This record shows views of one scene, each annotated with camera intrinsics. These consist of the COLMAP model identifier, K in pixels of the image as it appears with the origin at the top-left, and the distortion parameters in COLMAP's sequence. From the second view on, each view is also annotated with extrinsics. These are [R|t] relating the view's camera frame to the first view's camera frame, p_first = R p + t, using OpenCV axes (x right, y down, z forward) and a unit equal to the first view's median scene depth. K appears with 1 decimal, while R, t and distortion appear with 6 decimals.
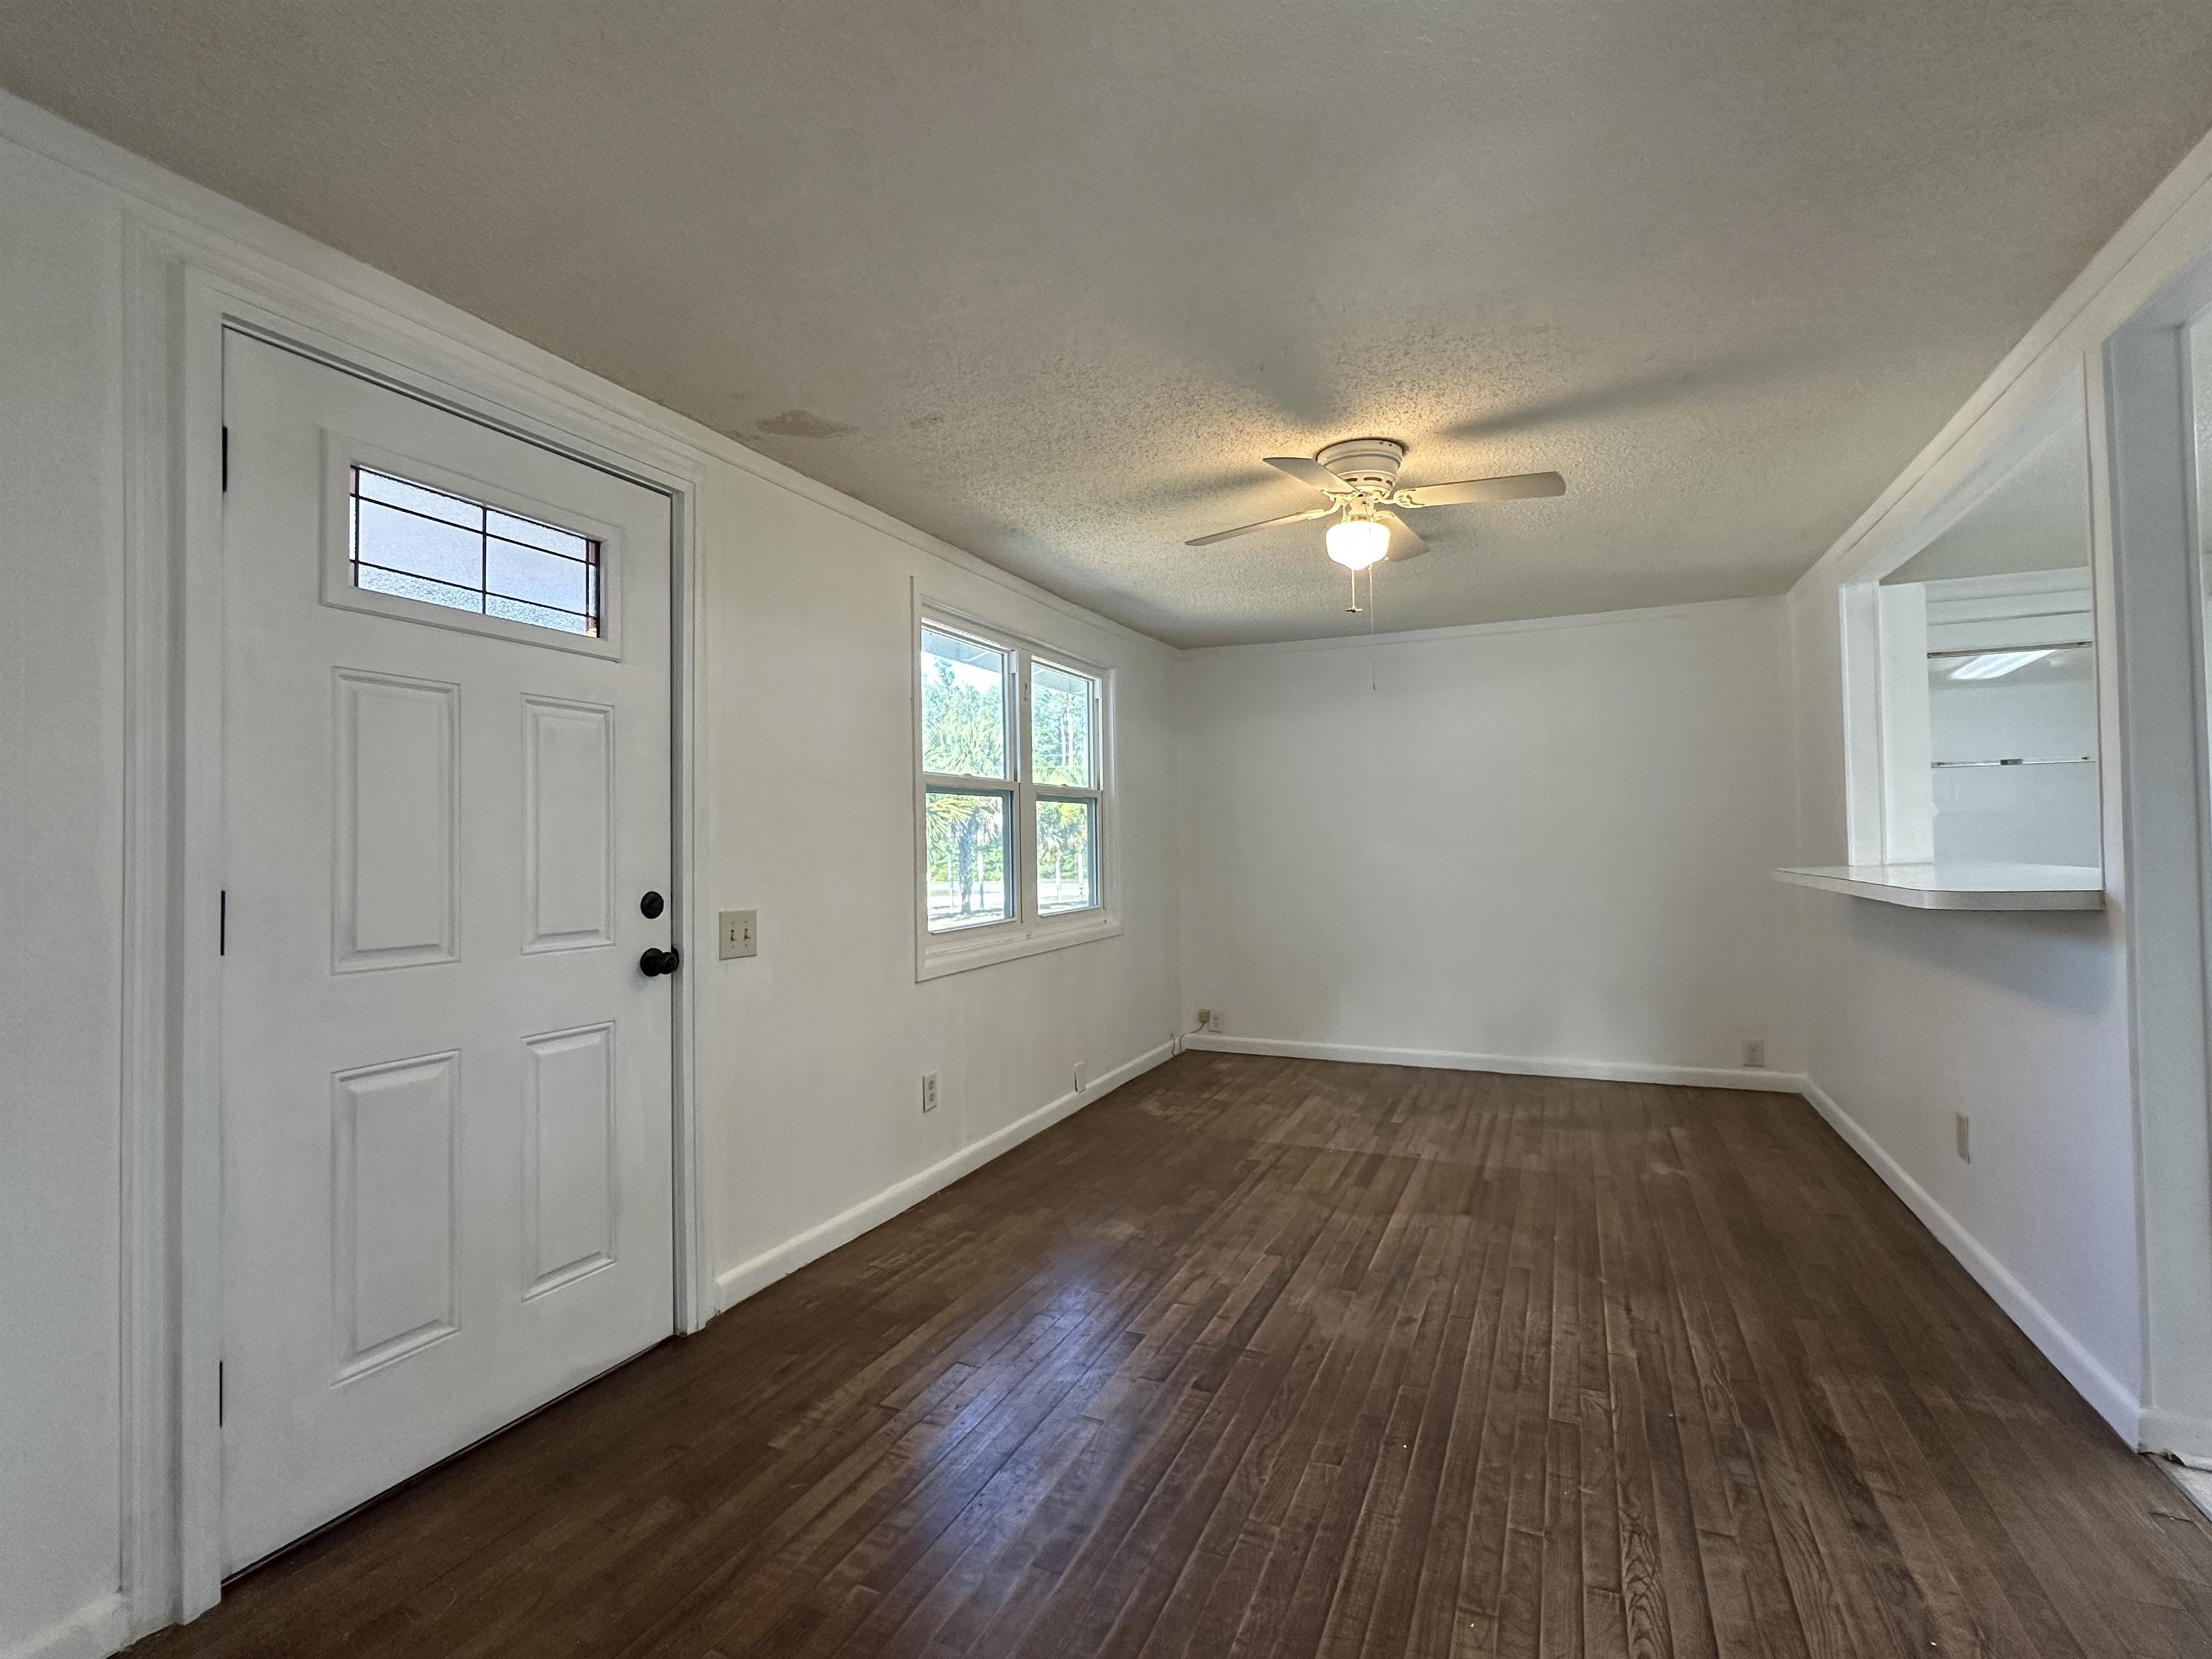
lens RADIAL K [[1027.7, 0, 1106.0], [0, 1027.7, 829.5], [0, 0, 1]] dist [0.000663, 0.000595]
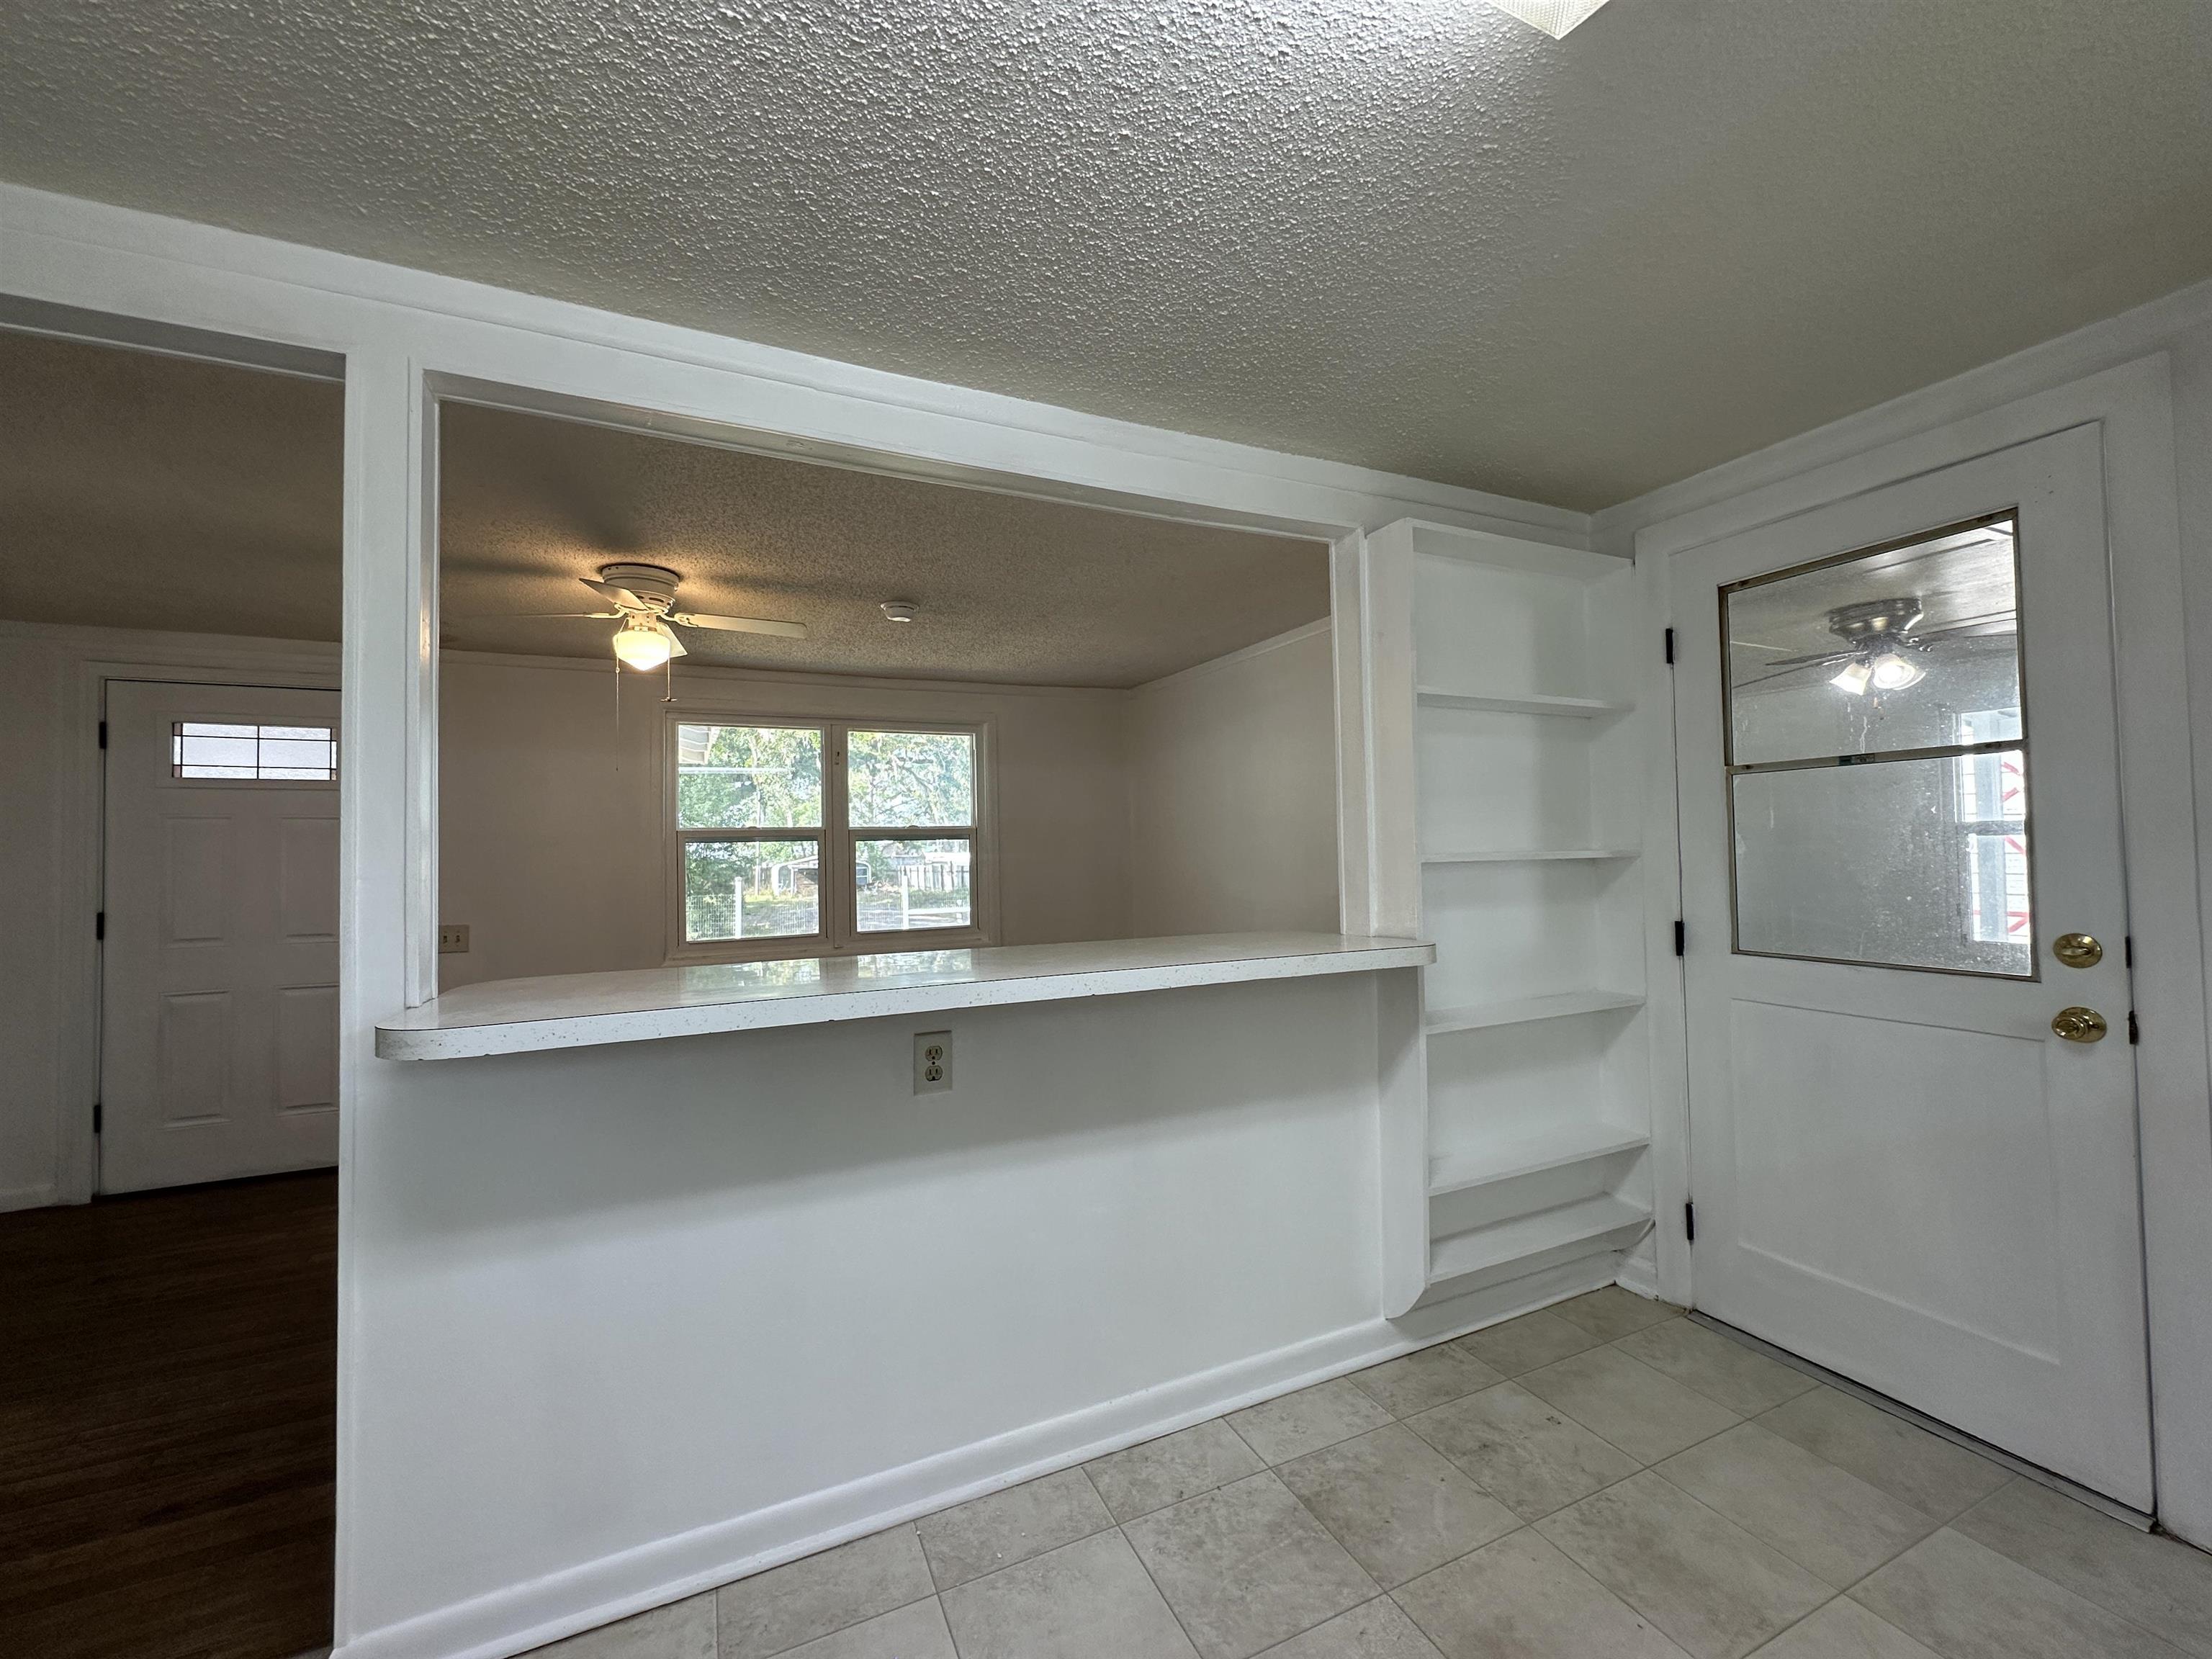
lens RADIAL K [[881.9, 0, 1108.1], [0, 881.9, 831.1], [0, 0, 1]] dist [-0.000811, -0.000119]
pose [[0.757811, -0.013070, -0.652343, 1.343598], [0.017267, 0.999851, 0.000026, -0.054181], [0.652246, -0.011283, 0.757924, 0.567057]]
